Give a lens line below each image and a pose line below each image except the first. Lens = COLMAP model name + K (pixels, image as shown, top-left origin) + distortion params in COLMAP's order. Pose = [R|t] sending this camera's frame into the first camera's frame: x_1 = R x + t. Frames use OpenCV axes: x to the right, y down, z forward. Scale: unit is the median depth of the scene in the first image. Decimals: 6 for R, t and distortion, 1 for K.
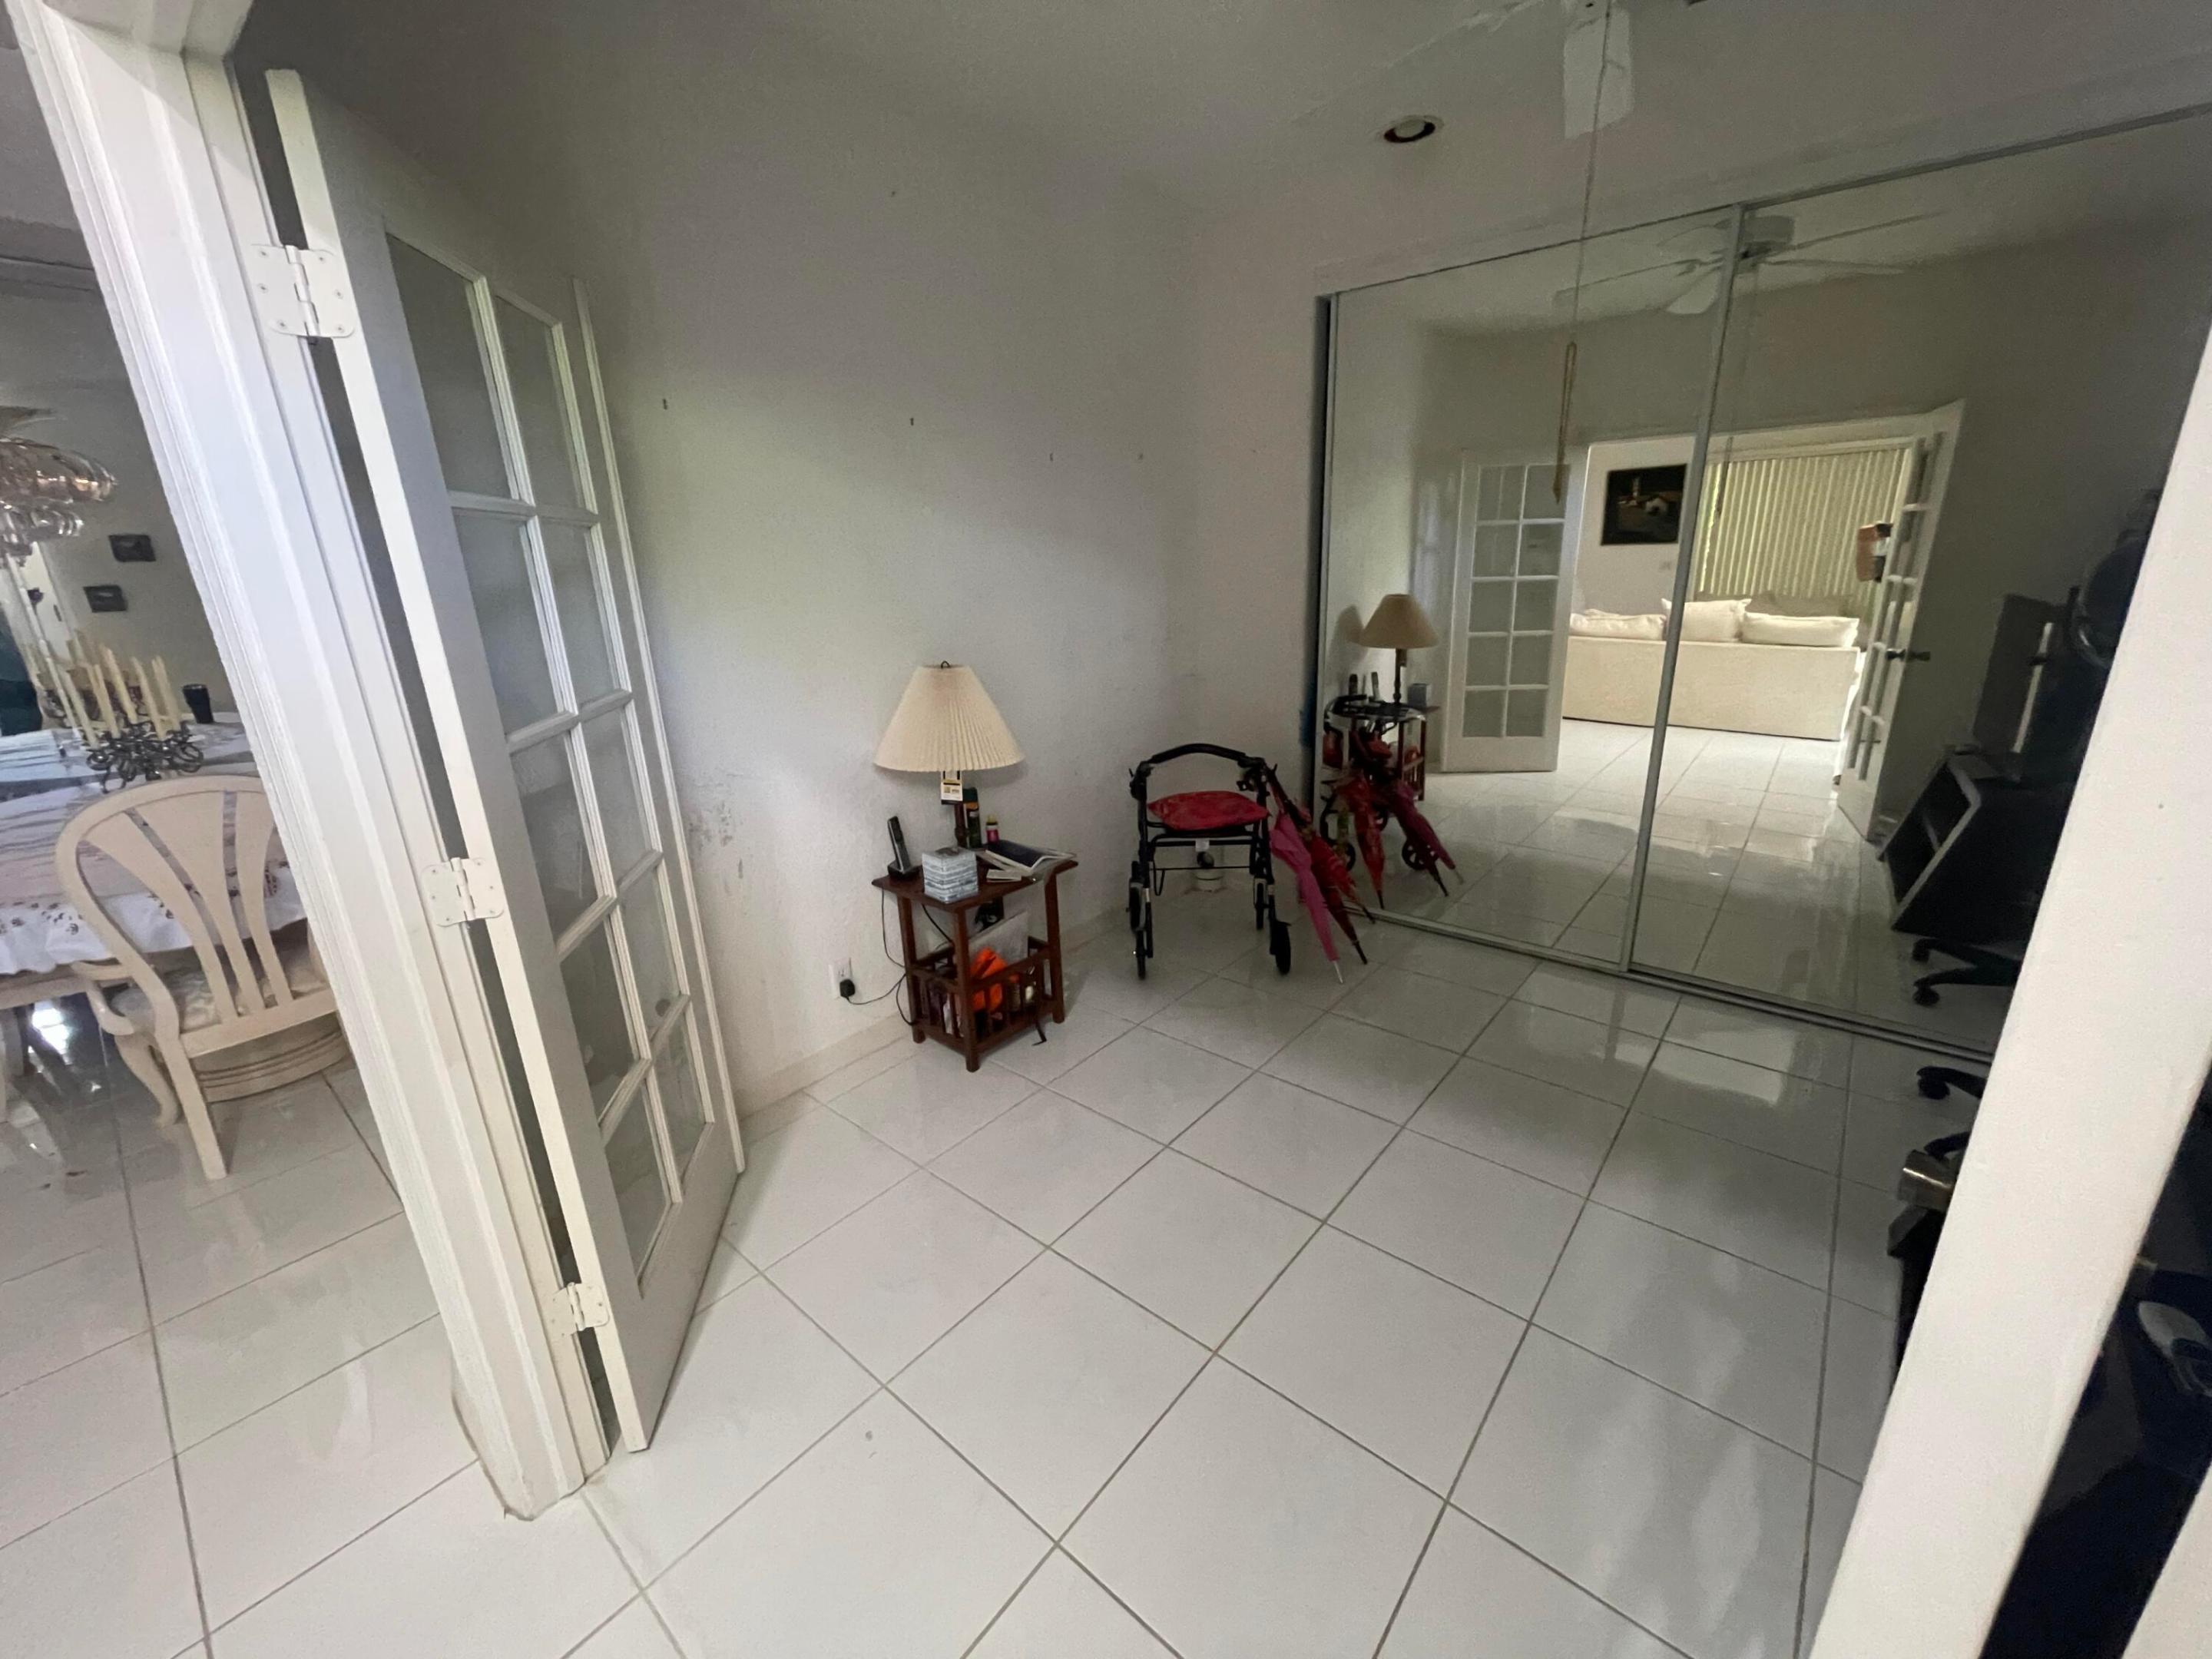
lens RADIAL K [[893.5, 0, 1104.2], [0, 893.5, 830.4], [0, 0, 1]] dist [-0.001129, -0.000353]
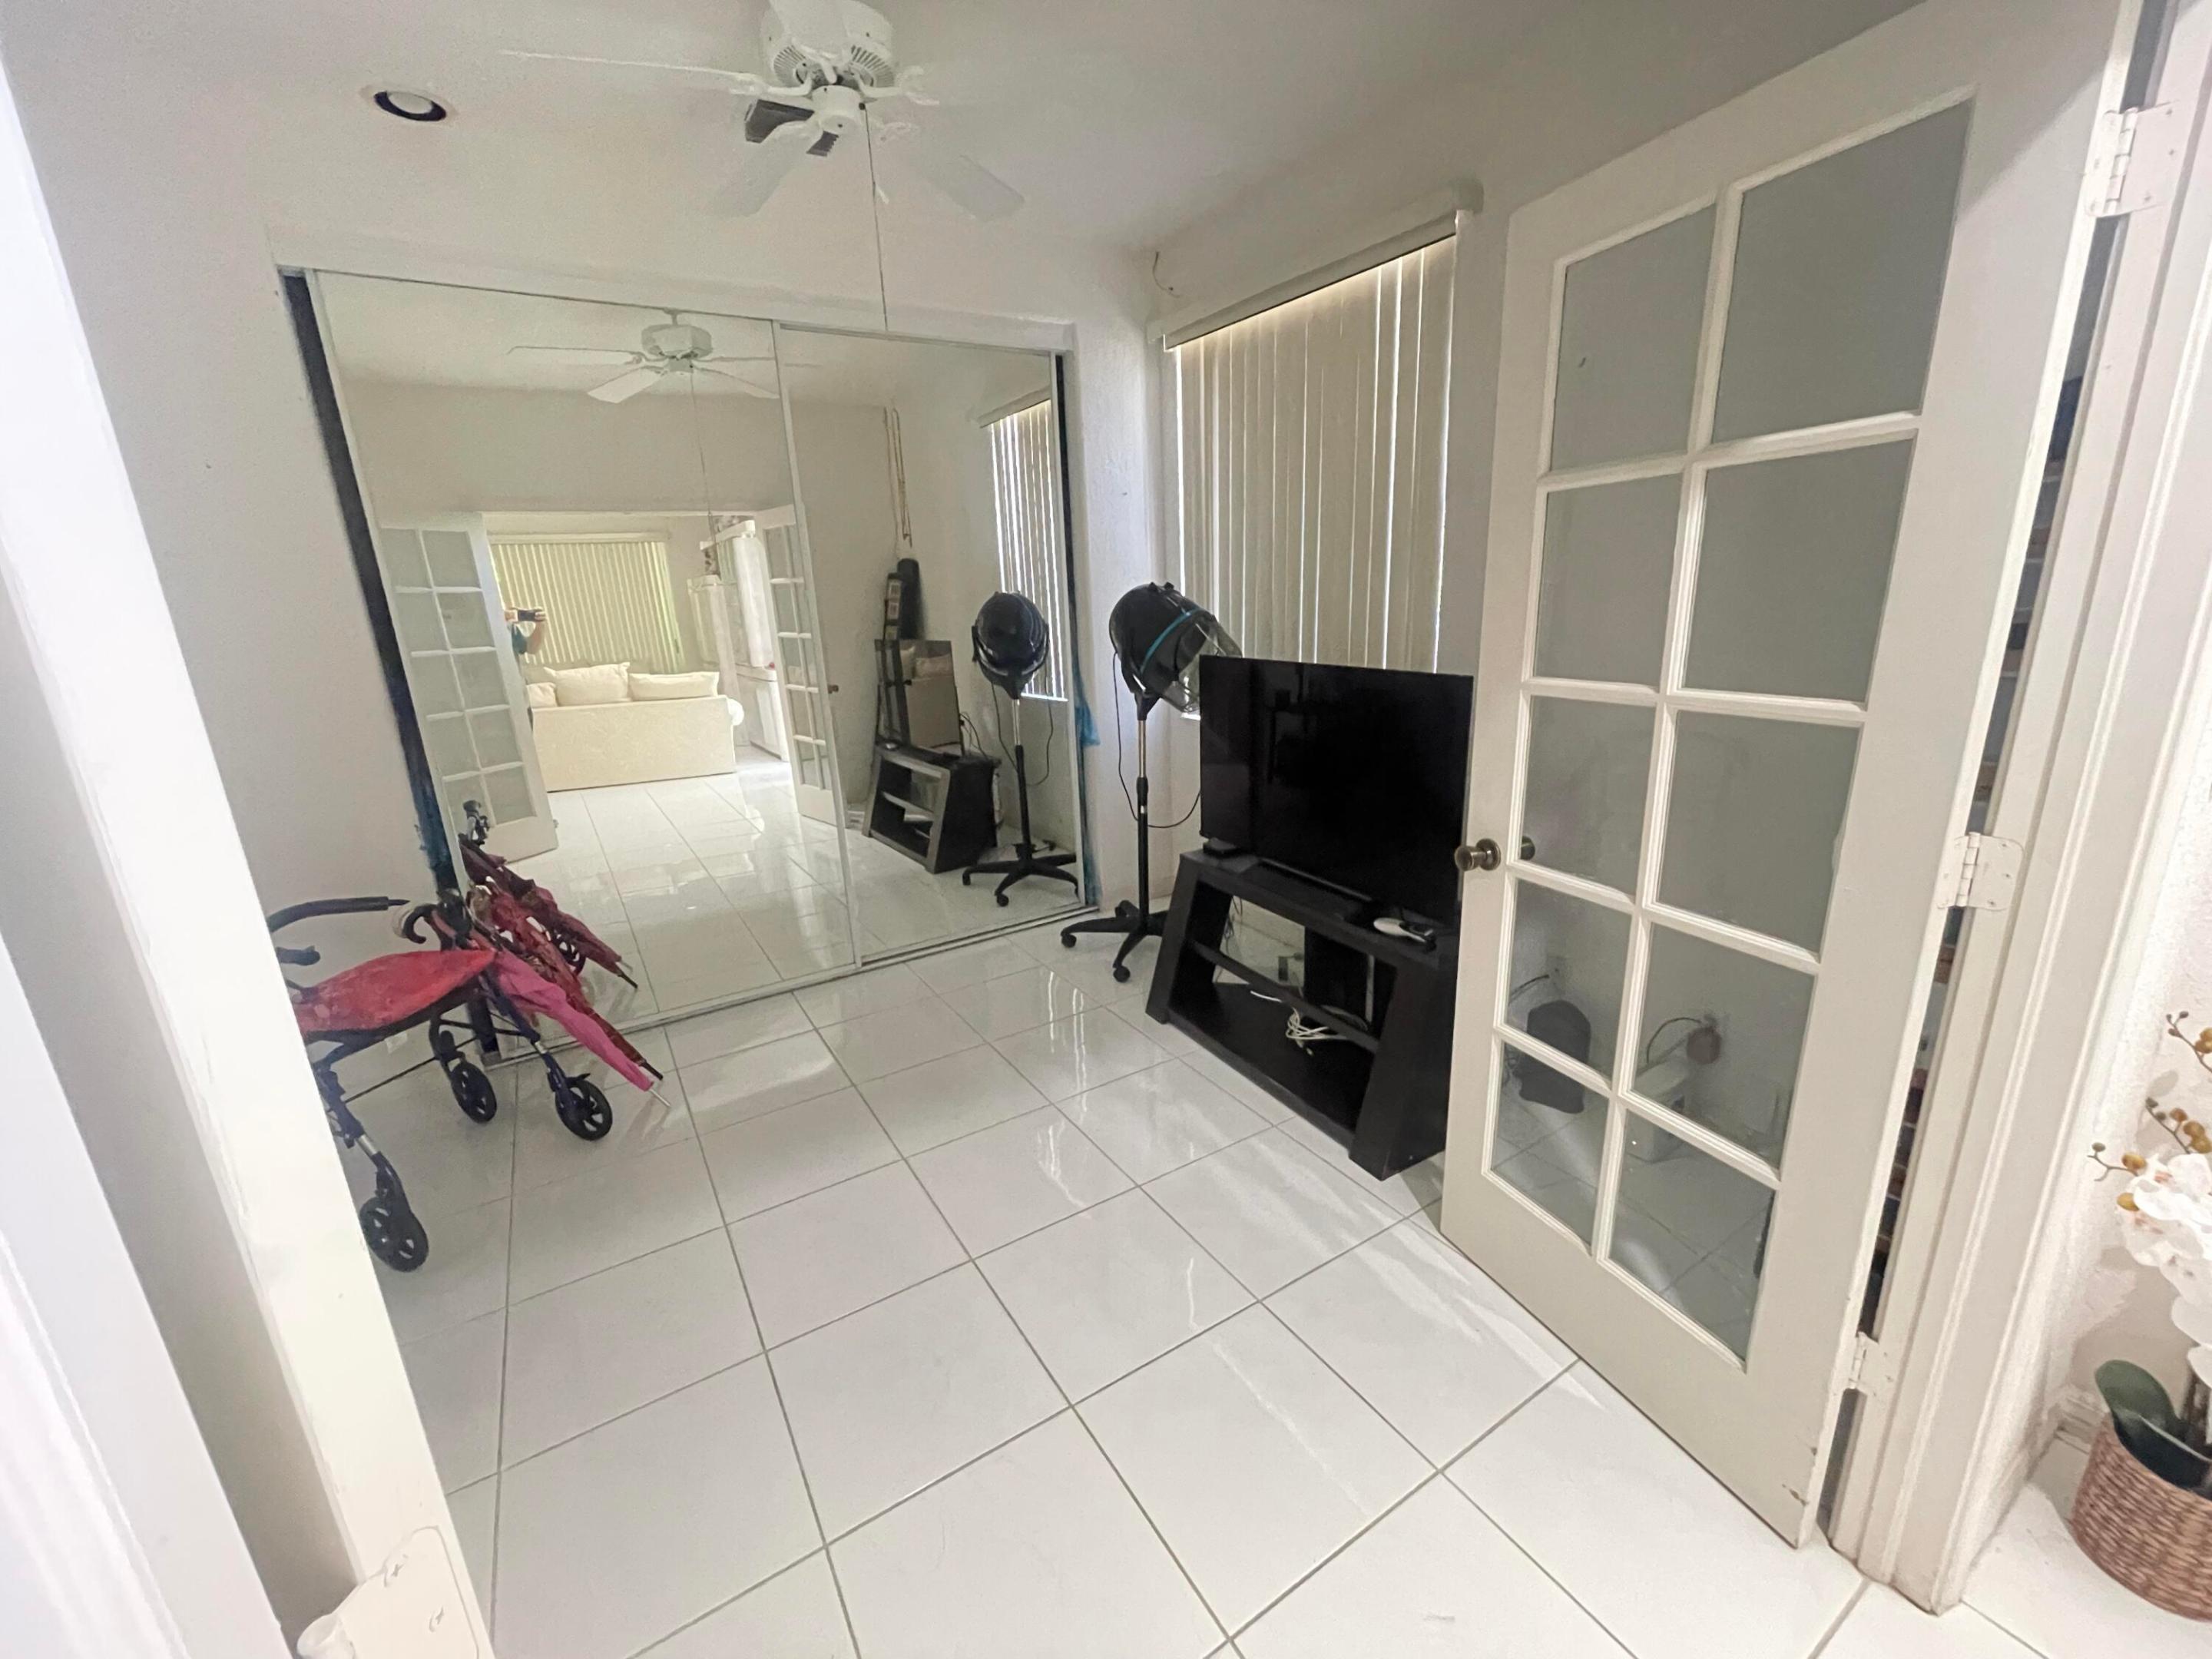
lens RADIAL K [[893.5, 0, 1104.2], [0, 893.5, 830.4], [0, 0, 1]] dist [-0.001129, -0.000353]
pose [[0.308458, -0.231042, 0.922753, -0.292865], [0.309108, 0.941755, 0.132471, -0.053469], [-0.899614, 0.244369, 0.361909, 0.233644]]
